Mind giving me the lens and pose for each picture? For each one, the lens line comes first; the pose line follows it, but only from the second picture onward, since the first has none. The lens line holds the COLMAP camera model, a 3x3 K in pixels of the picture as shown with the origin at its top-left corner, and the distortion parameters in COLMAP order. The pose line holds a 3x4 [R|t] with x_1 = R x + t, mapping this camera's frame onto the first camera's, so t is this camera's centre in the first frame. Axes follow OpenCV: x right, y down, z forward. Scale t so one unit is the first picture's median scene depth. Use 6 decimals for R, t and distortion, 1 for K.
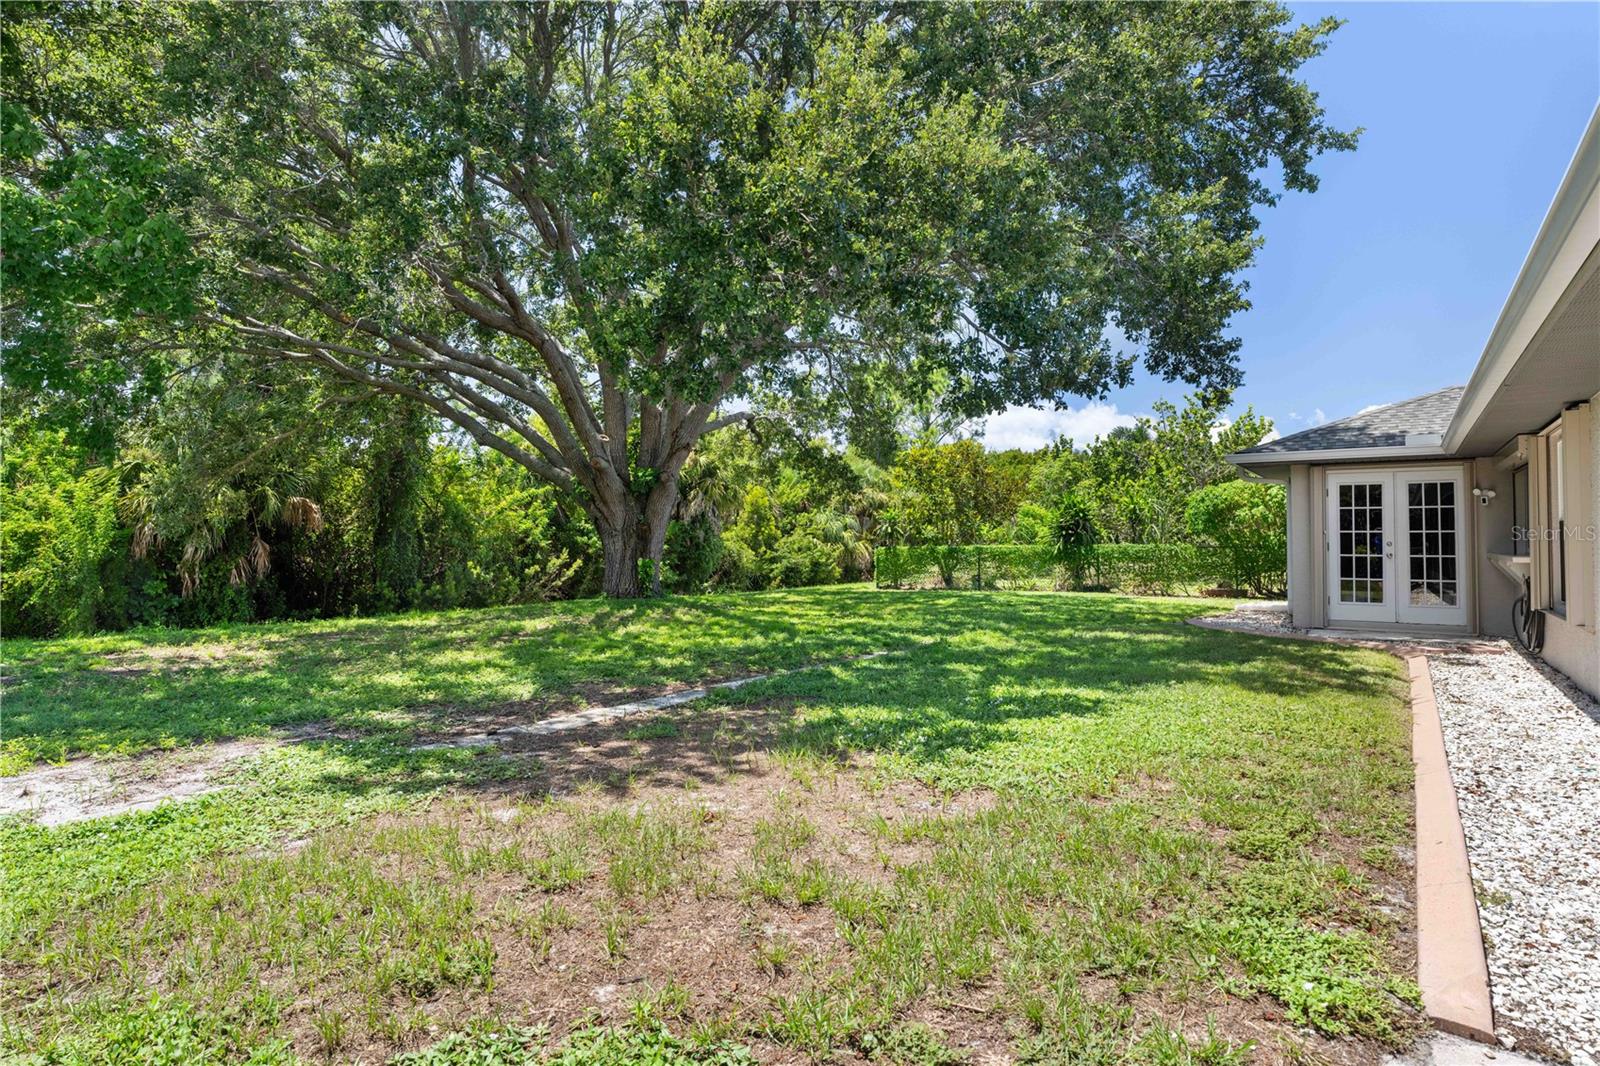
lens RADIAL K [[871.5, 0, 796.8], [0, 871.5, 519.8], [0, 0, 1]] dist [-0.007966, -0.000134]
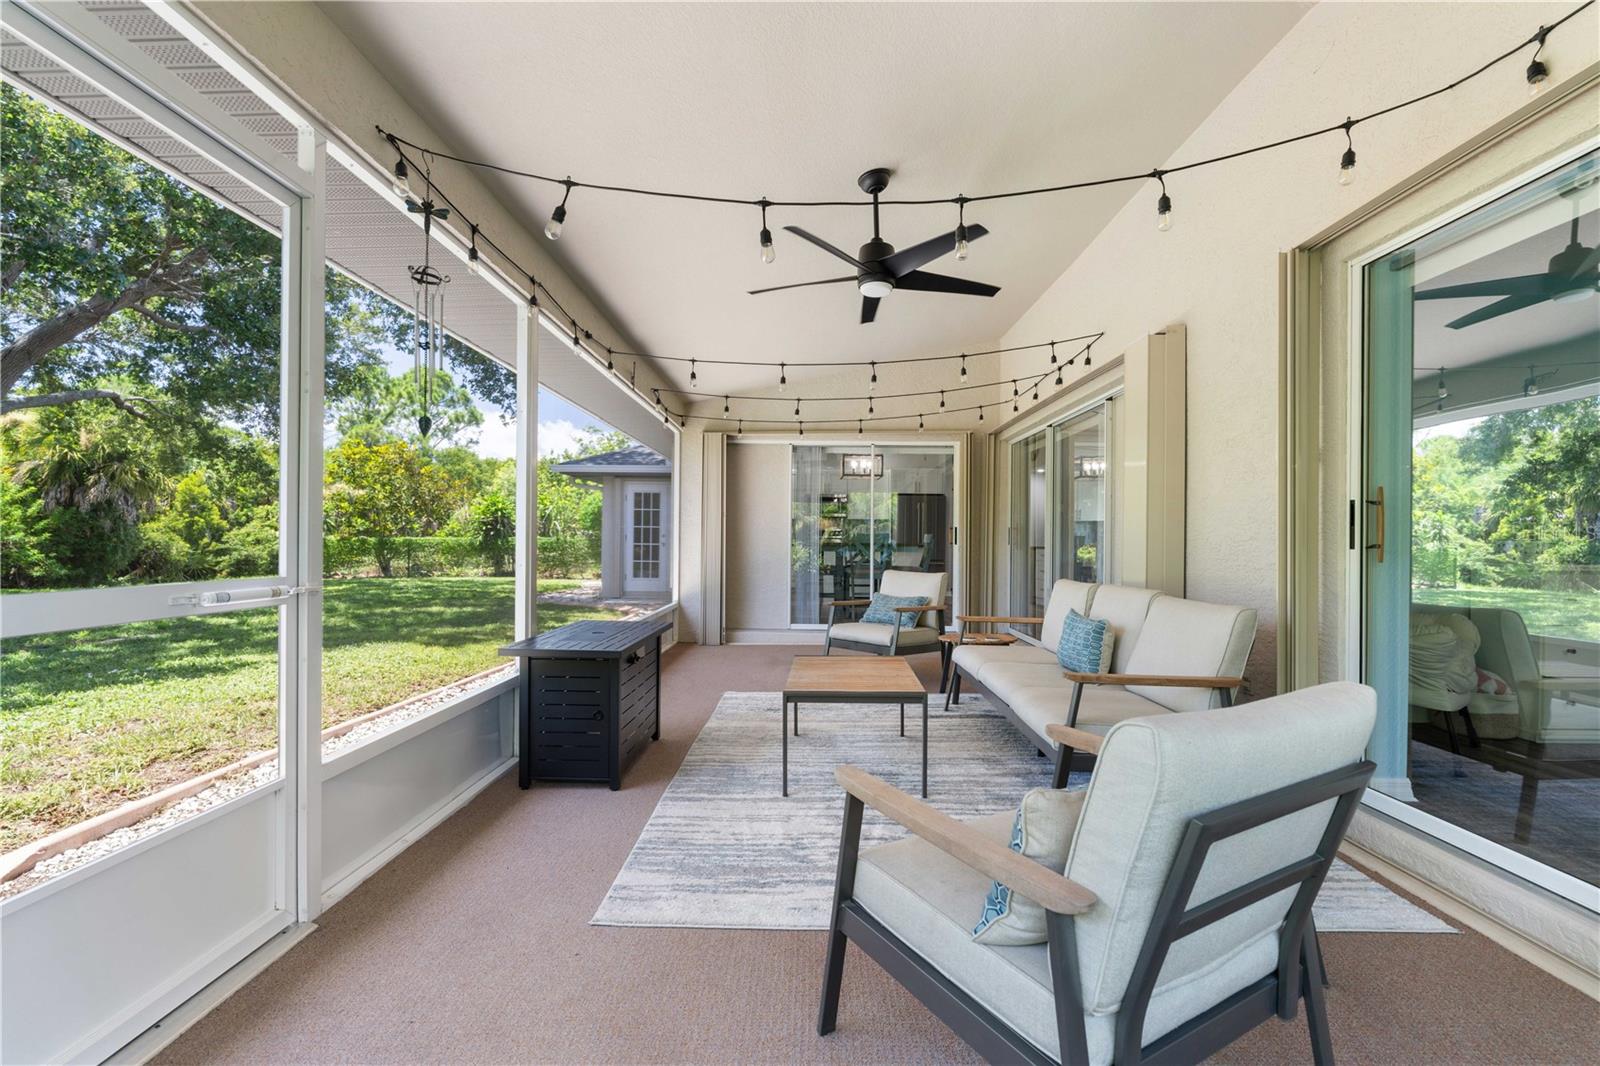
lens RADIAL K [[723.1, 0, 804.5], [0, 723.1, 540.7], [0, 0, 1]] dist [-0.011344, 0.002810]
pose [[0.825807, 0.008514, 0.563888, 0.111421], [-0.023769, 0.999523, 0.019718, 0.003419], [-0.563451, -0.029686, 0.825616, -0.053625]]
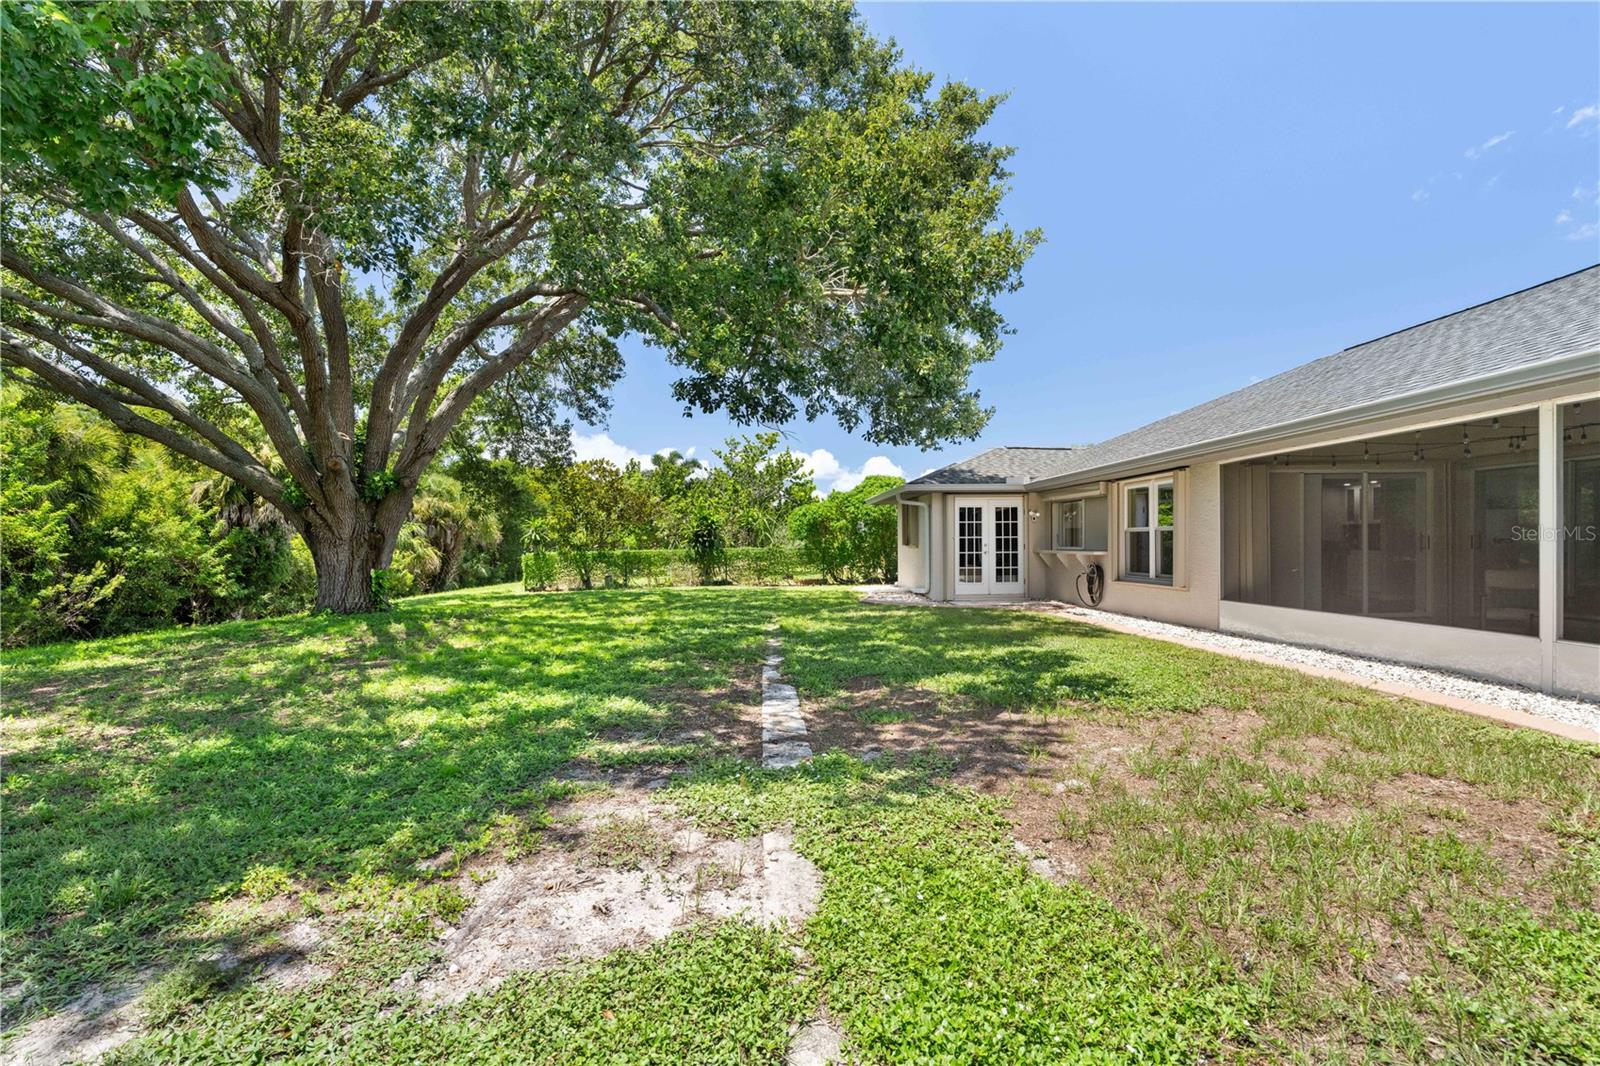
lens RADIAL K [[723.1, 0, 802.2], [0, 723.1, 542.8], [0, 0, 1]] dist [-0.011344, 0.002810]
pose [[0.791147, -0.009408, 0.611554, -0.206902], [-0.003405, 0.999798, 0.019786, -0.000746], [-0.611617, -0.017736, 0.790955, 0.086688]]
